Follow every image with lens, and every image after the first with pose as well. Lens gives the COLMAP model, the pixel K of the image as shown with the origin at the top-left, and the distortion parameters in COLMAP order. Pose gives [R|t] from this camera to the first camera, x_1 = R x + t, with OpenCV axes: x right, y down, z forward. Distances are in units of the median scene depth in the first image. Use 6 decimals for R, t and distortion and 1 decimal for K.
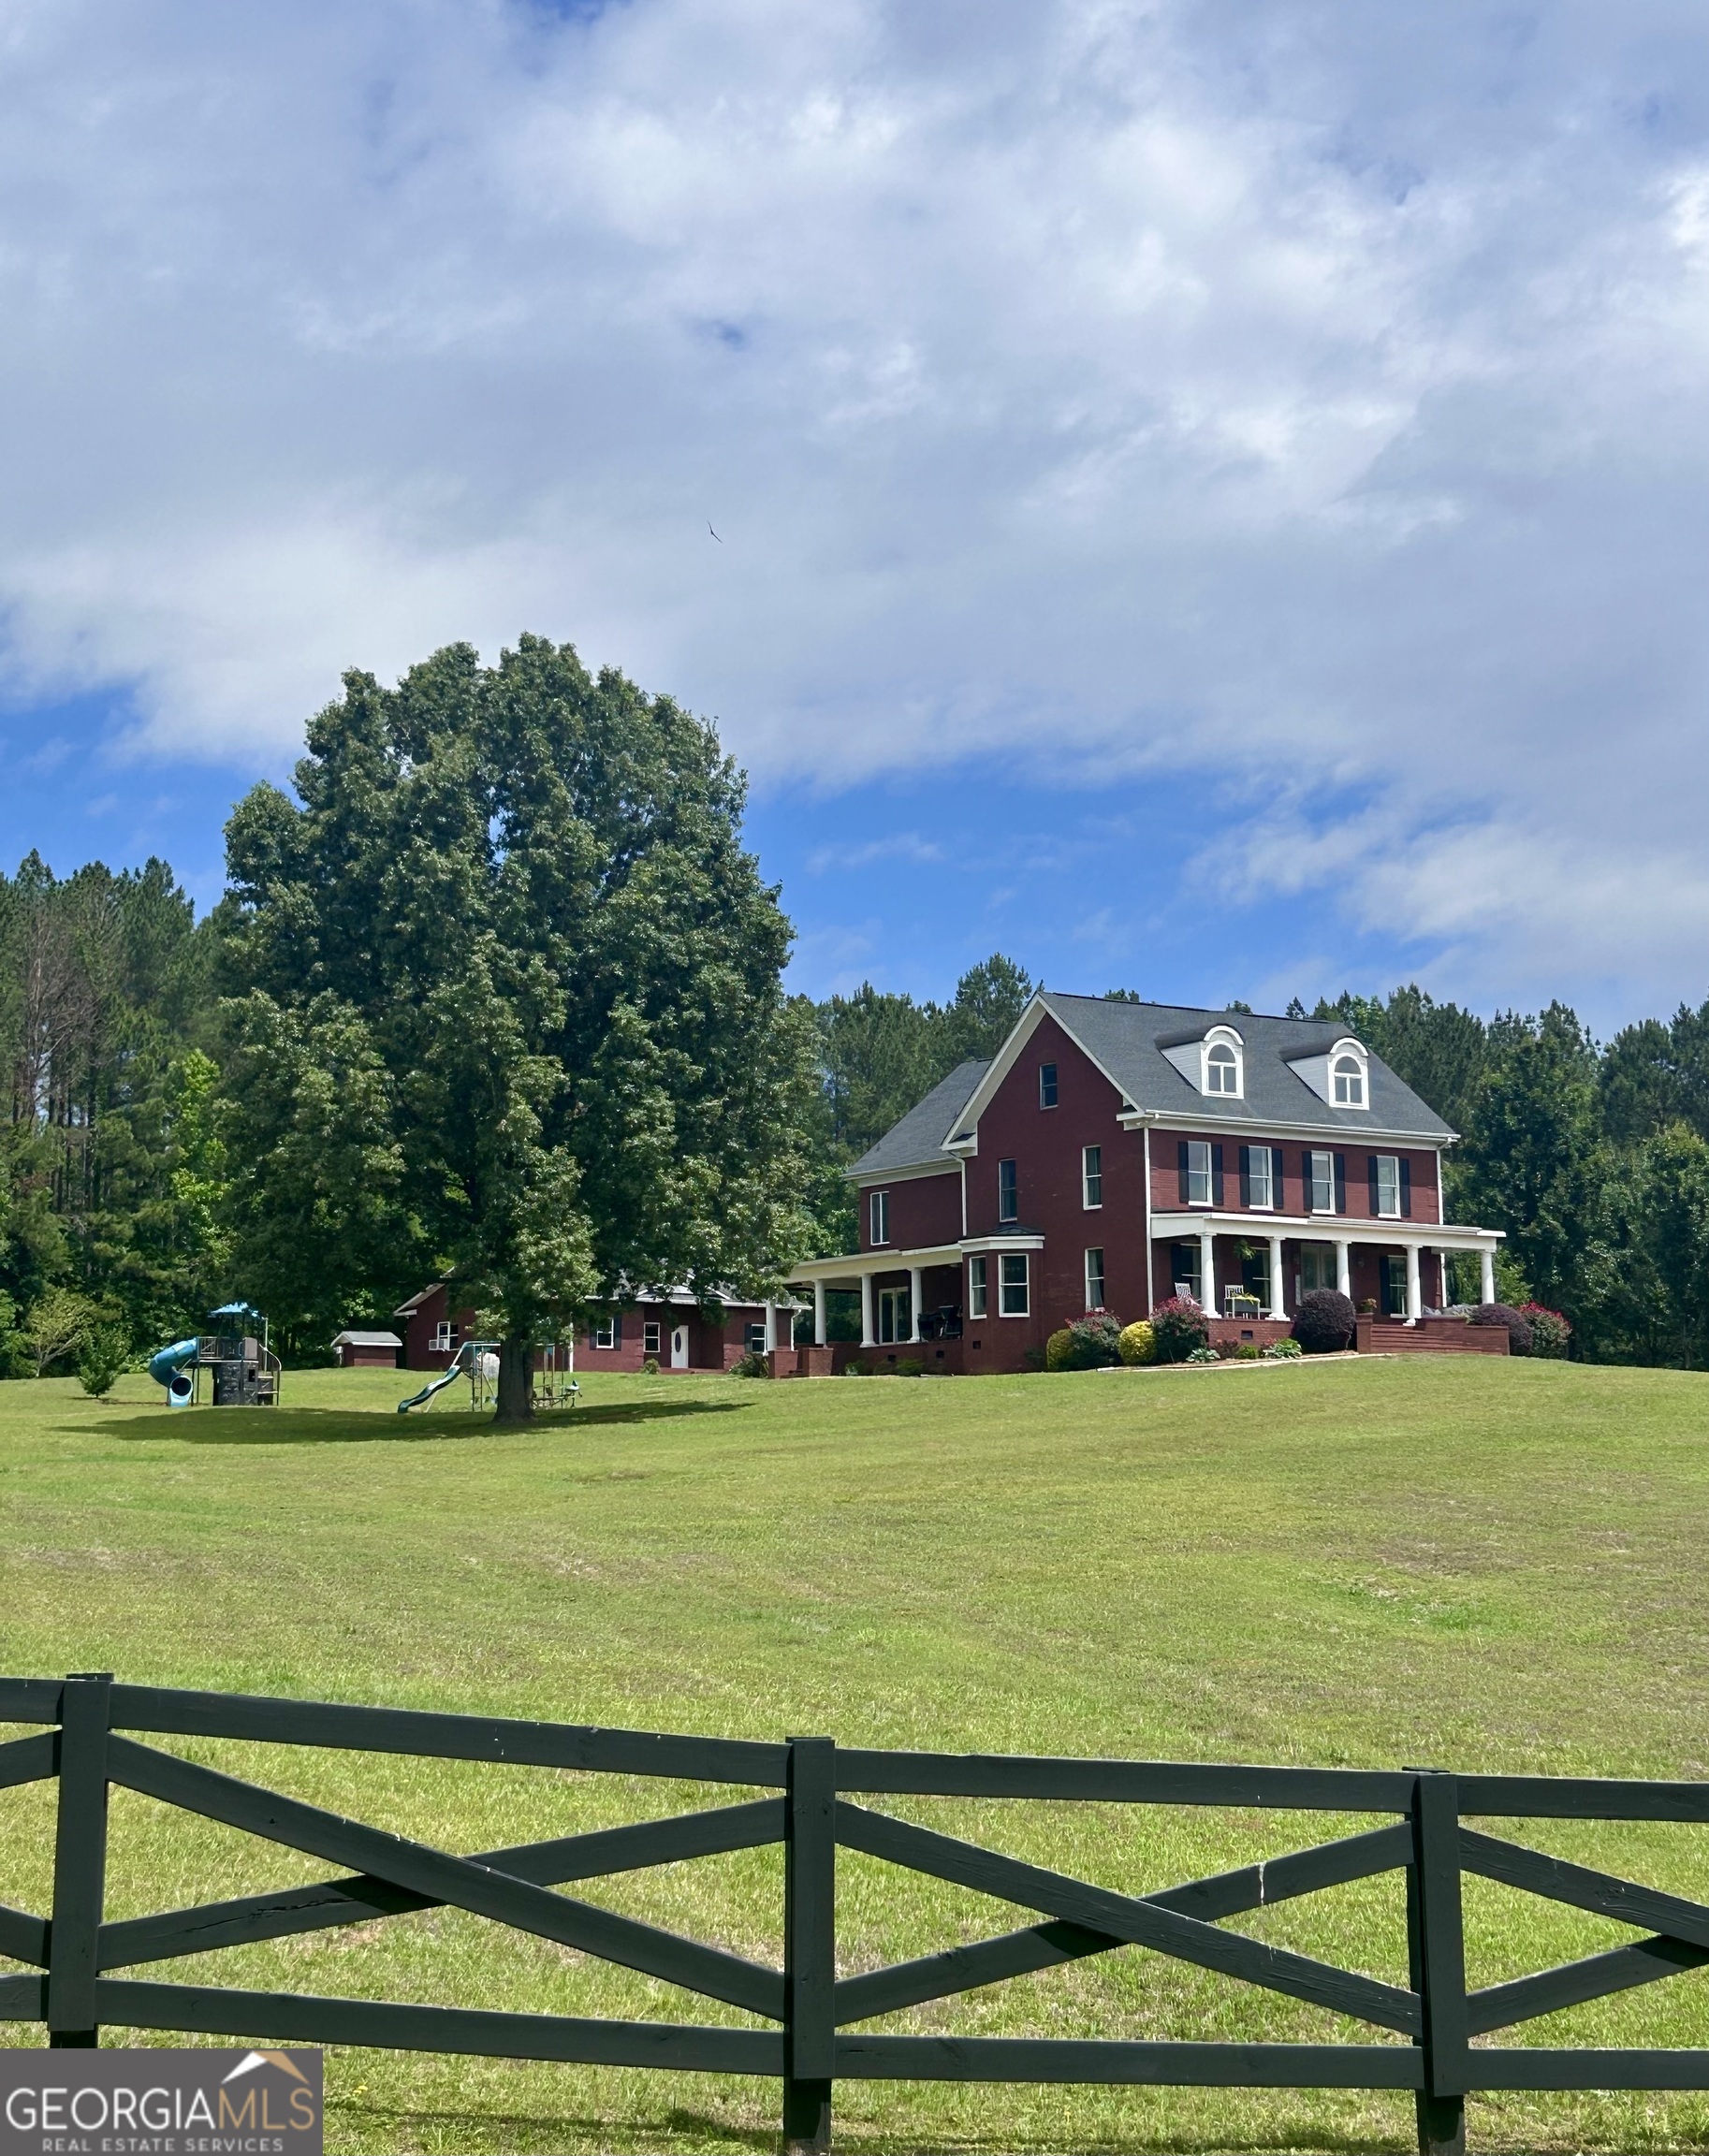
lens RADIAL K [[3285.3, 0, 886.0], [0, 3285.3, 999.4], [0, 0, 1]] dist [0.180658, 0.000000]
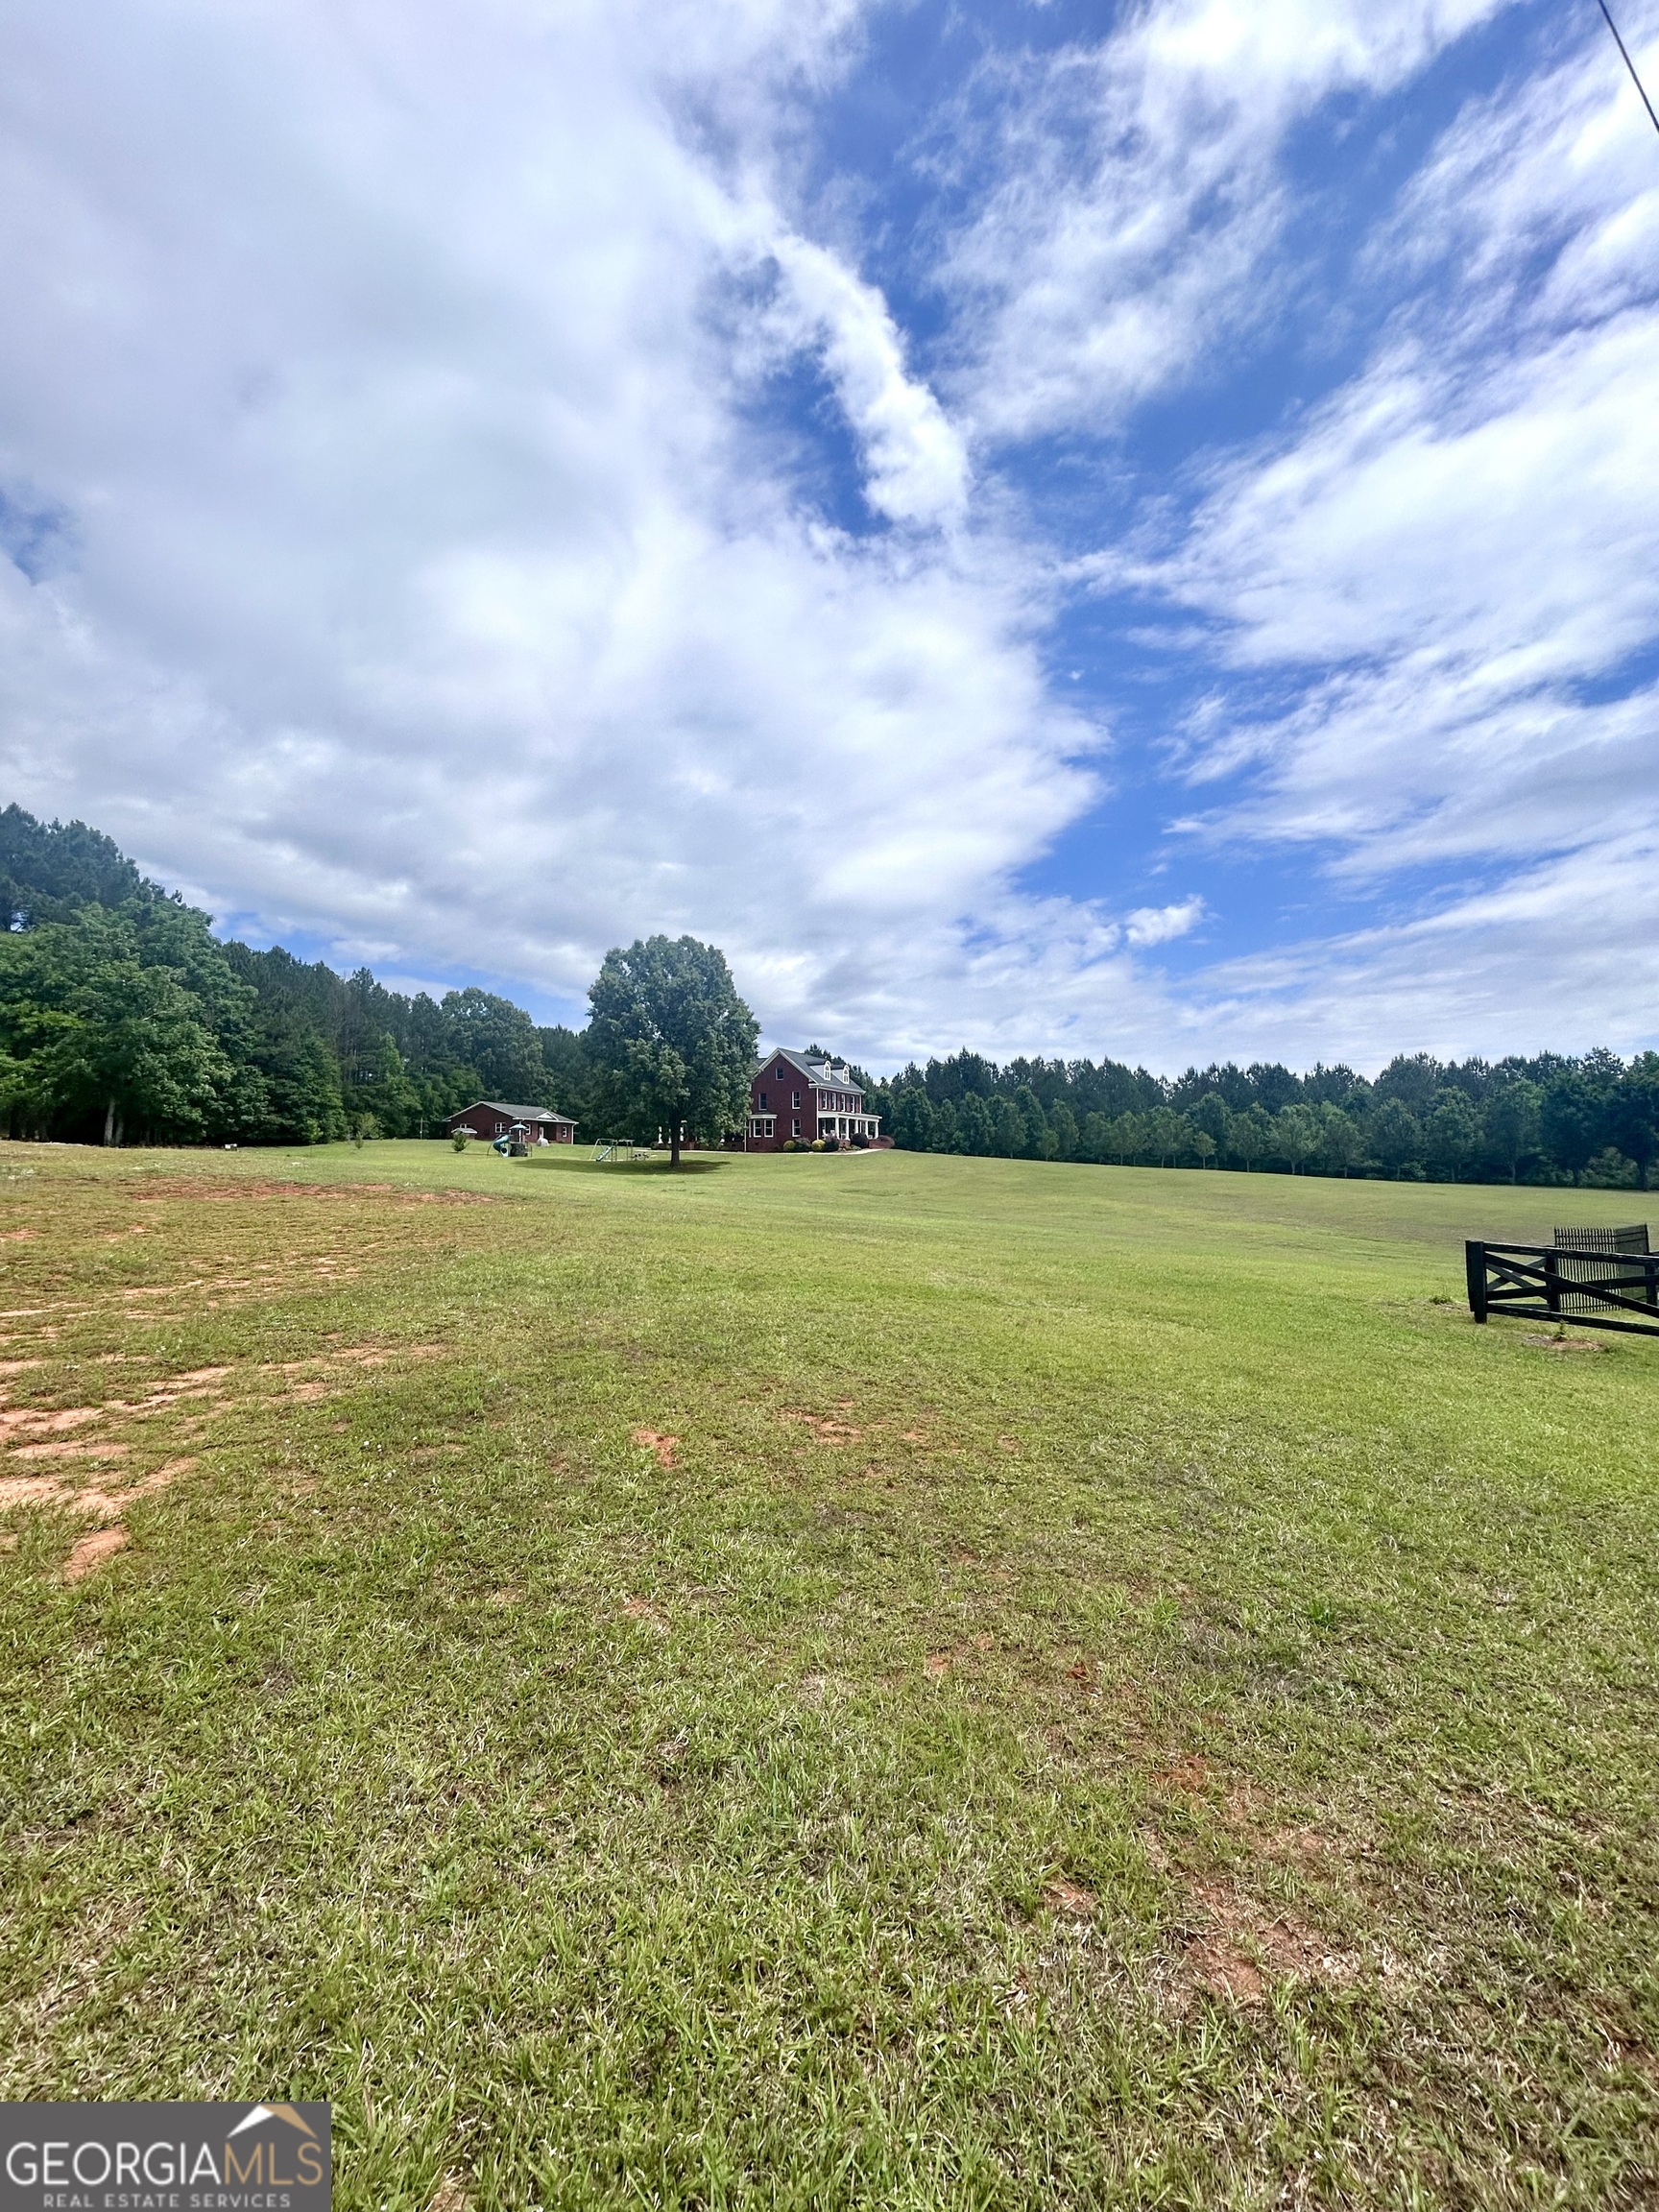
lens RADIAL K [[896.7, 0, 834.6], [0, 896.7, 1100.9], [0, 0, 1]] dist [0.001630, -0.001379]
pose [[0.858286, 0.039293, 0.511665, -0.414854], [-0.080944, 0.994949, 0.059372, -0.007521], [-0.506748, -0.092375, 0.857131, 0.121859]]
